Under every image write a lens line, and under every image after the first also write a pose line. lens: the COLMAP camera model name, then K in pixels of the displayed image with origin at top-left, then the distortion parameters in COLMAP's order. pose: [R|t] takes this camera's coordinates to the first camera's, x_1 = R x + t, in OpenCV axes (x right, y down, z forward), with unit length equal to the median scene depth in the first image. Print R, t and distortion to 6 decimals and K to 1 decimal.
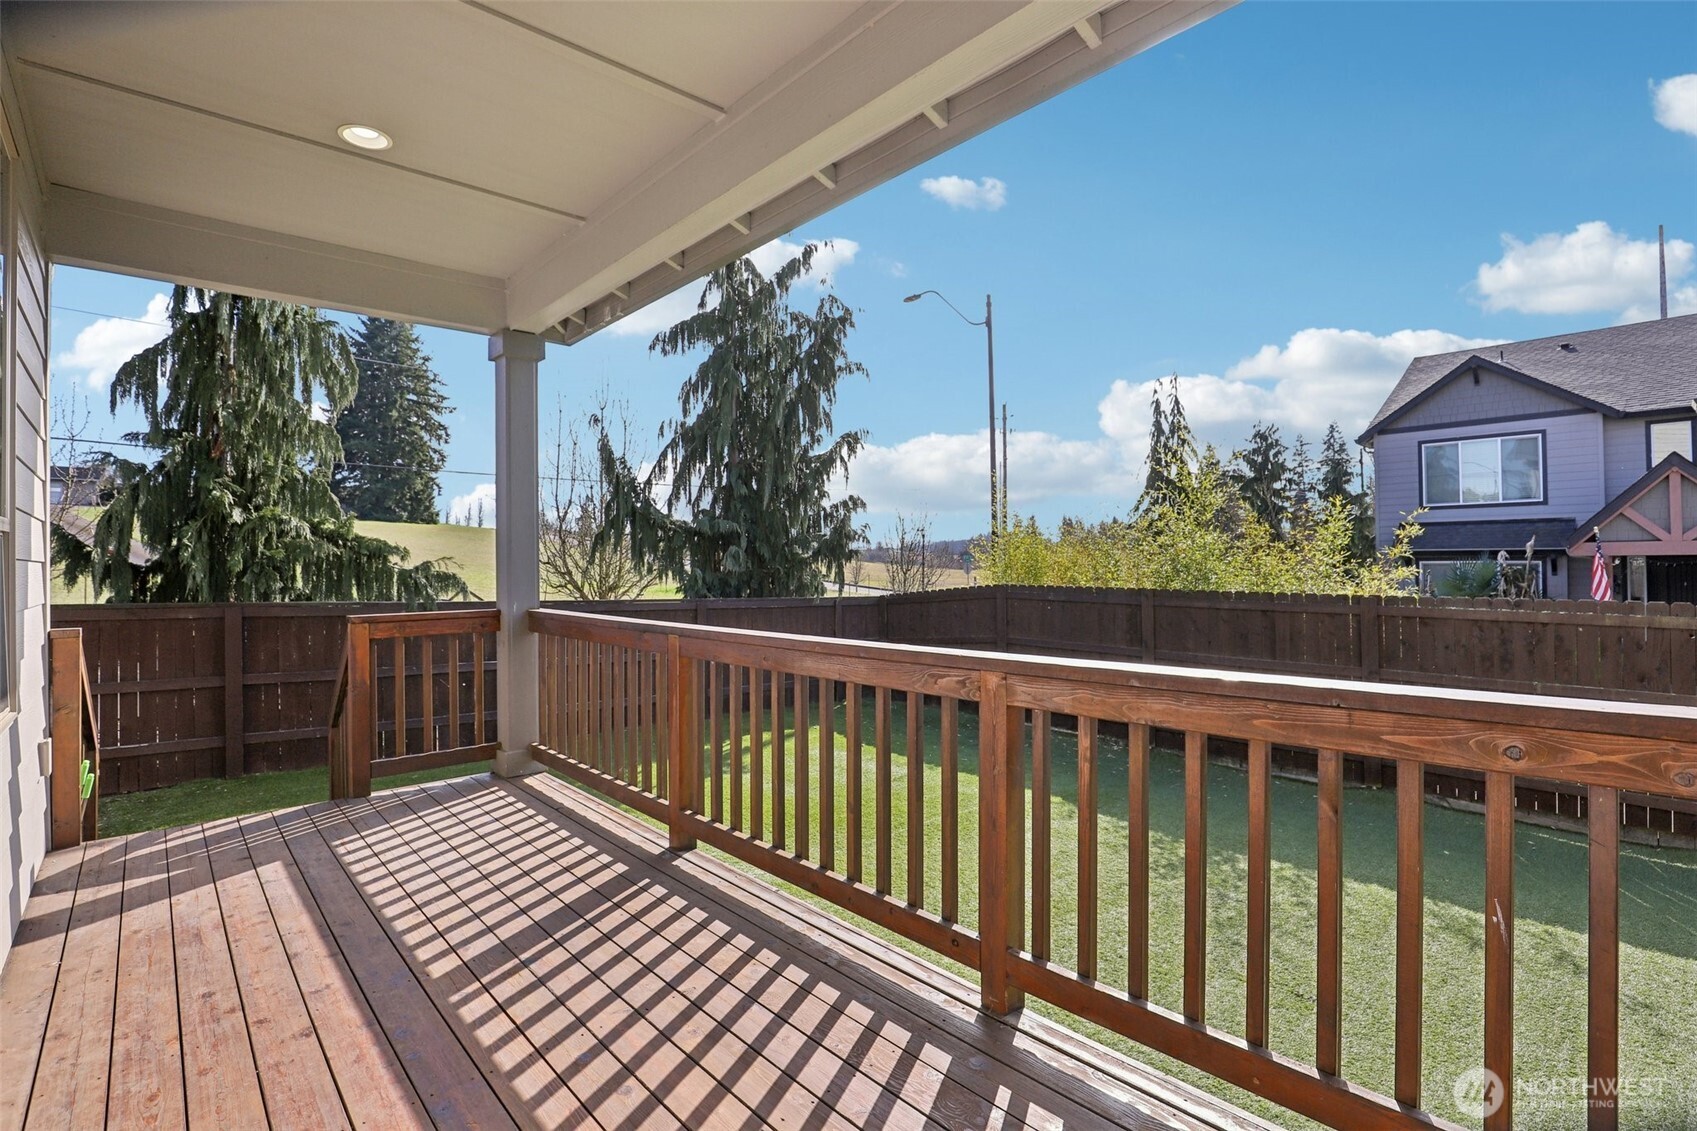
lens RADIAL K [[782.7, 0, 848.2], [0, 782.7, 571.1], [0, 0, 1]] dist [-0.005458, -0.000415]
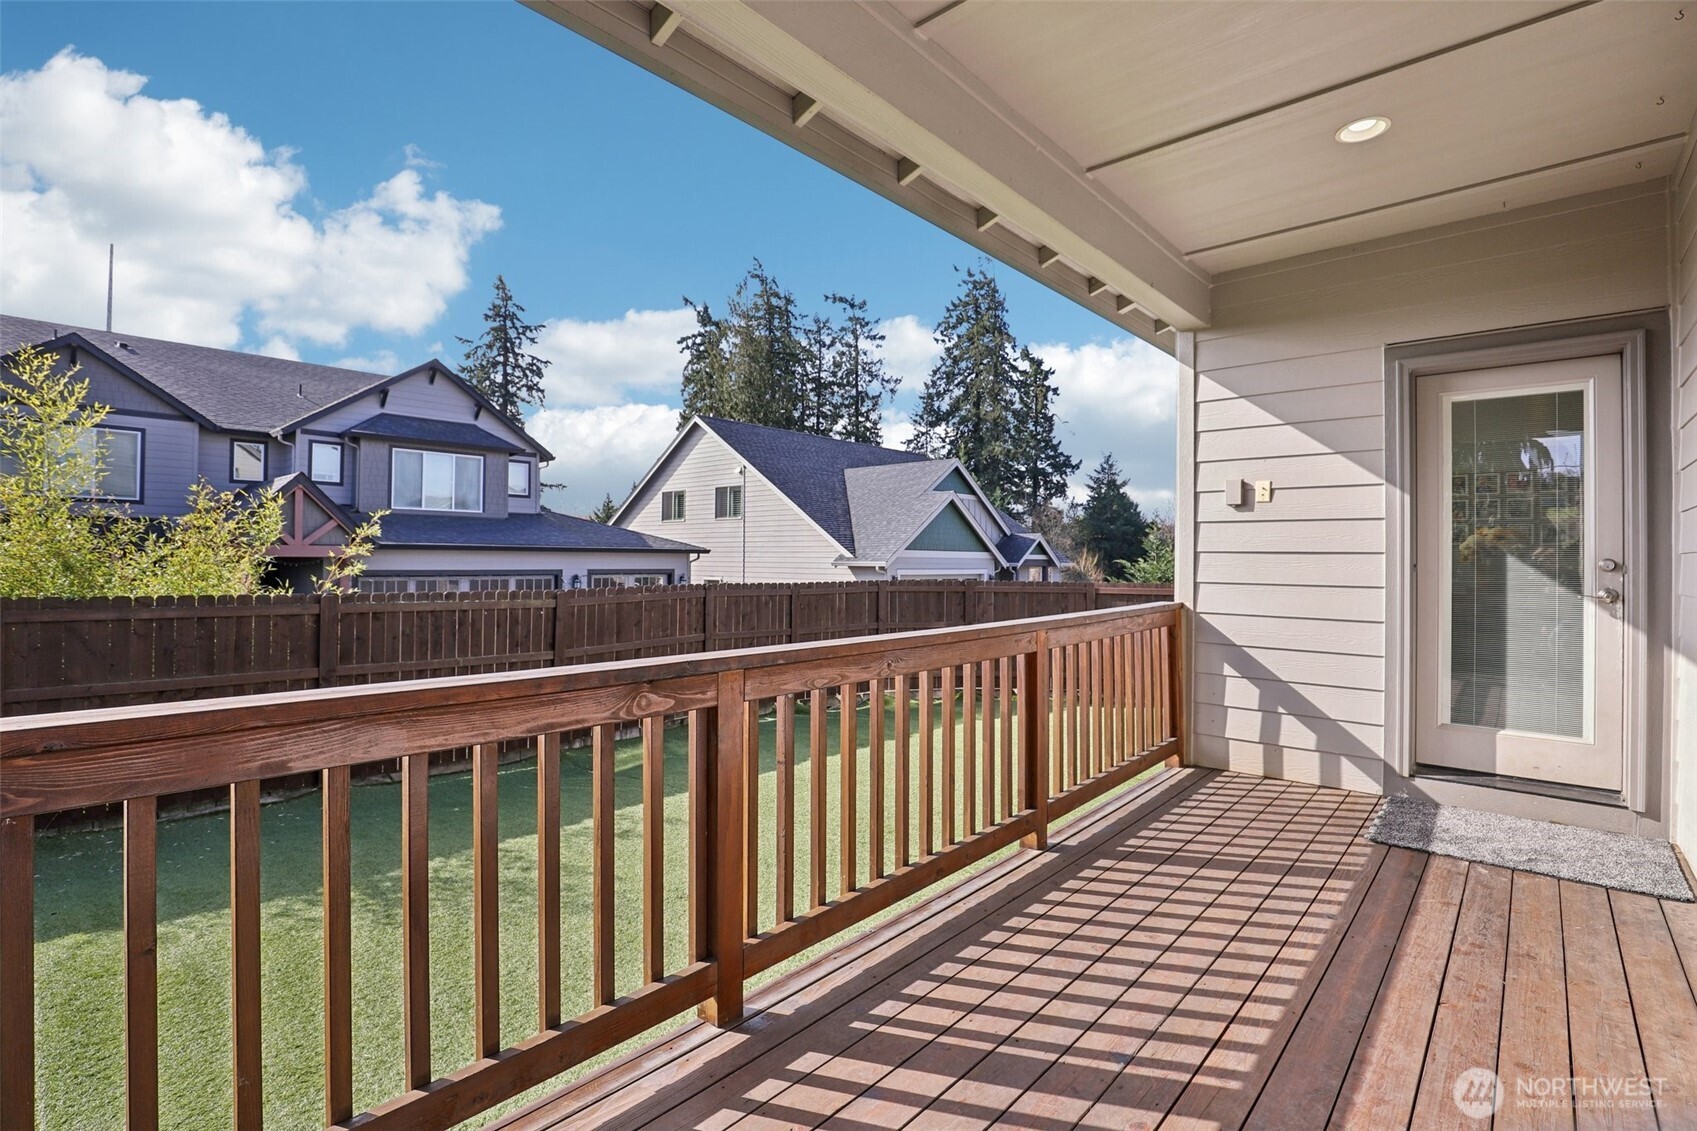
lens RADIAL K [[782.7, 0, 847.9], [0, 782.7, 564.9], [0, 0, 1]] dist [-0.005458, -0.000415]
pose [[-0.101785, 0.007669, 0.994777, -0.371205], [0.001860, 0.999970, -0.007519, 0.002405], [-0.994805, 0.001085, -0.101797, 0.430699]]
